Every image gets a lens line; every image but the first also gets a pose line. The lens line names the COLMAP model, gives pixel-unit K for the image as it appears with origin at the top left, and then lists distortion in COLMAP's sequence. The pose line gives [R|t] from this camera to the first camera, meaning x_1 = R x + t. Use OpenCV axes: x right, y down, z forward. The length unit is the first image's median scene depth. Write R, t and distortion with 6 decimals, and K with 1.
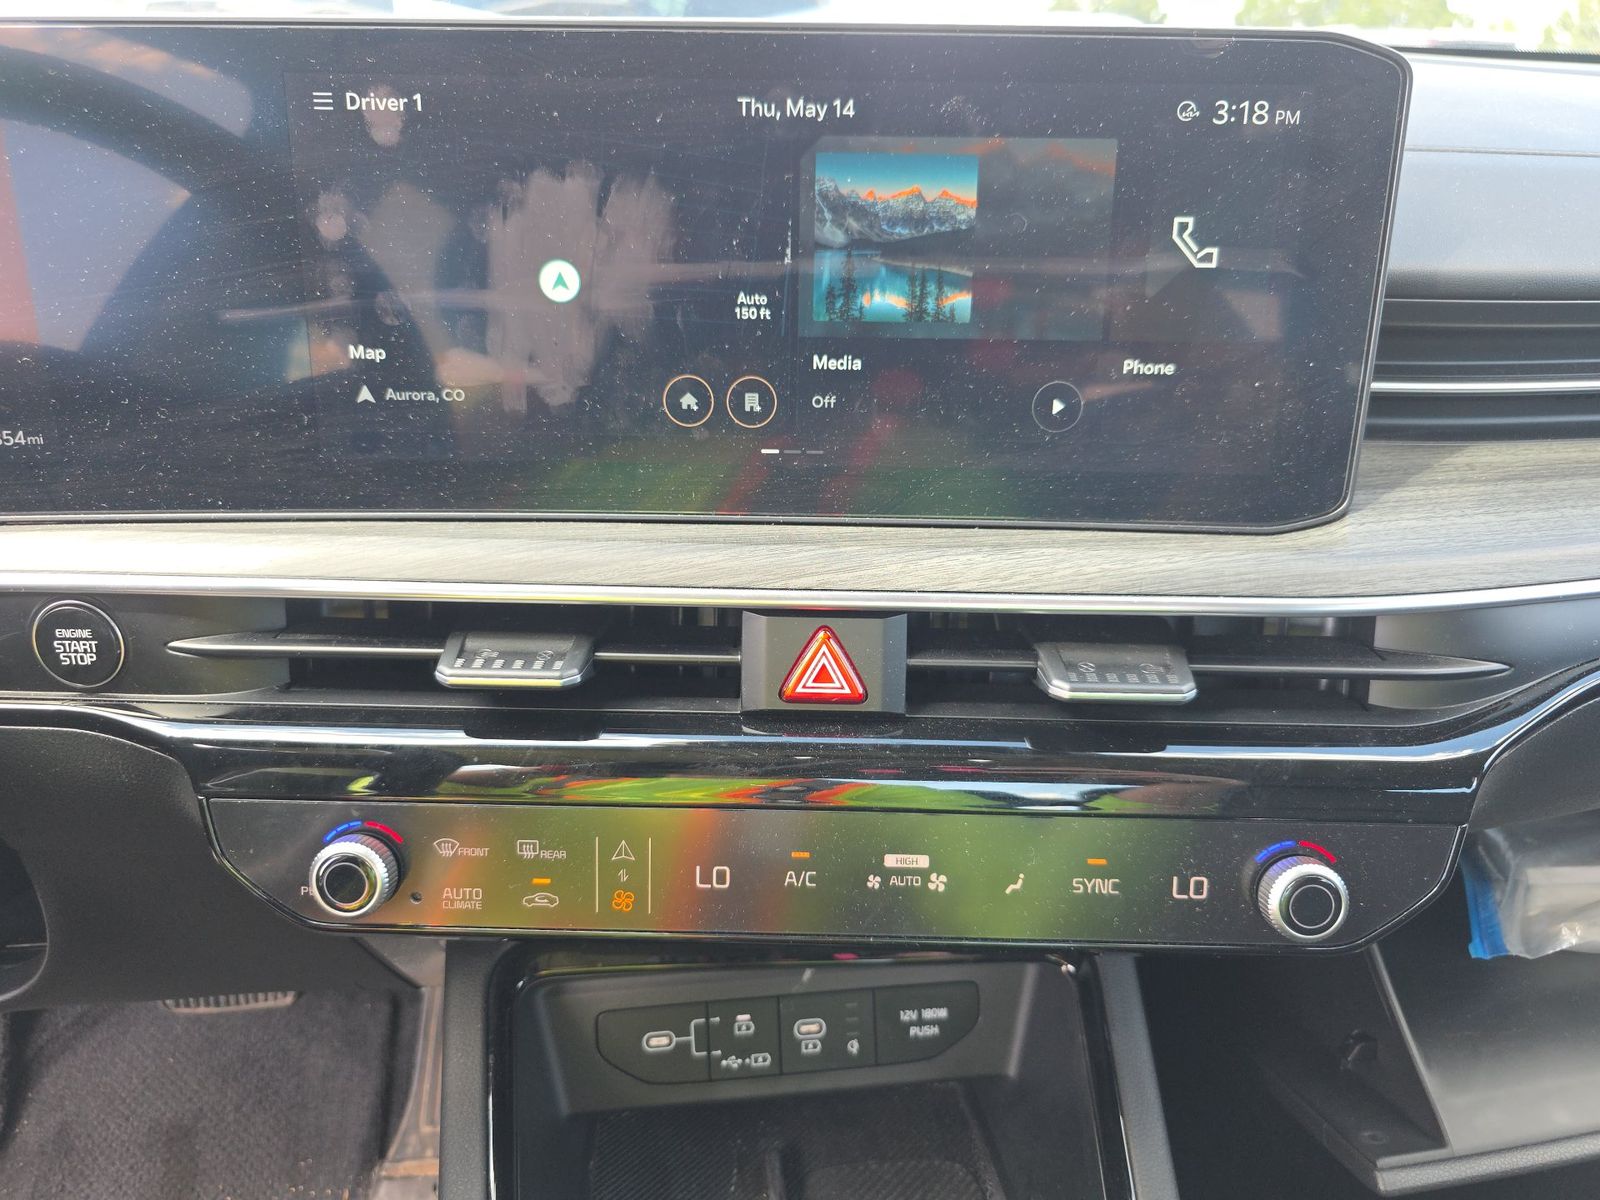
lens RADIAL K [[1059.7, 0, 799.6], [0, 1059.7, 612.9], [0, 0, 1]] dist [-0.000722, -0.007542]
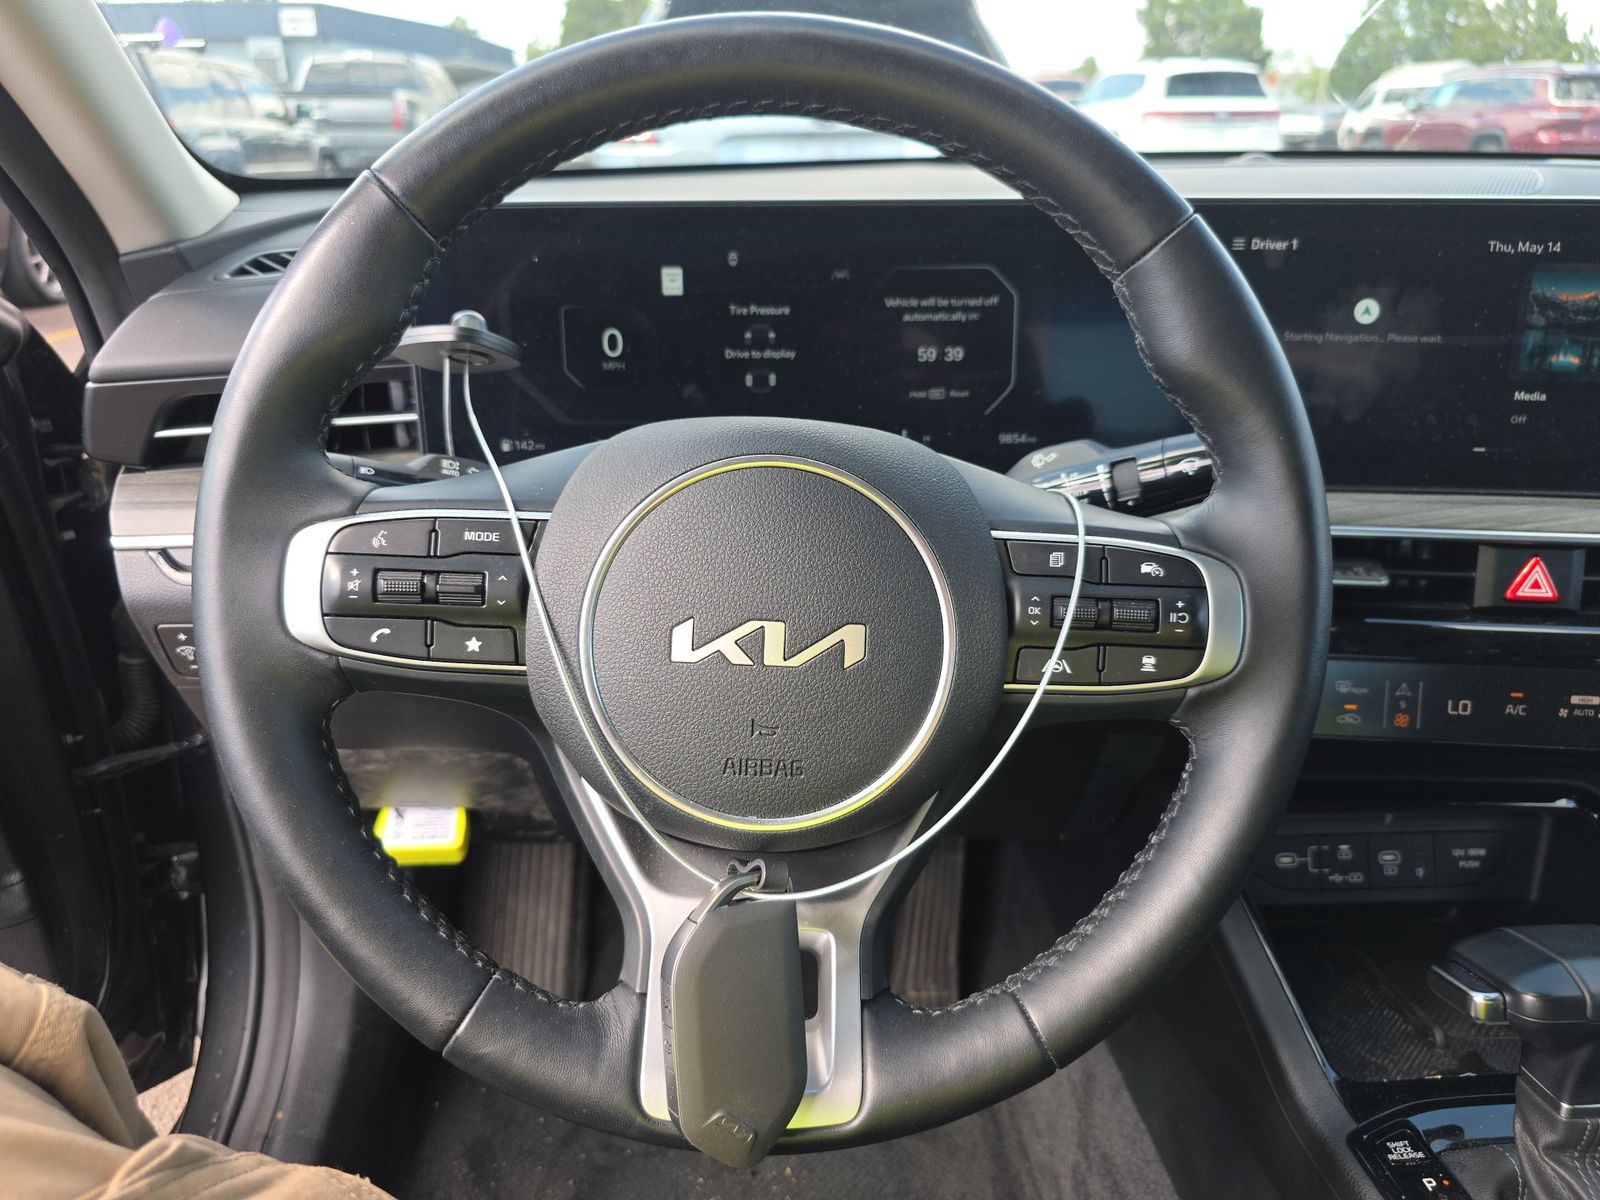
lens RADIAL K [[1059.7, 0, 785.4], [0, 1059.7, 598.5], [0, 0, 1]] dist [-0.000722, -0.007542]
pose [[0.996246, 0.020315, -0.084148, -0.984594], [-0.023895, 0.998842, -0.041761, 0.174621], [0.083202, 0.043615, 0.995578, -0.720950]]
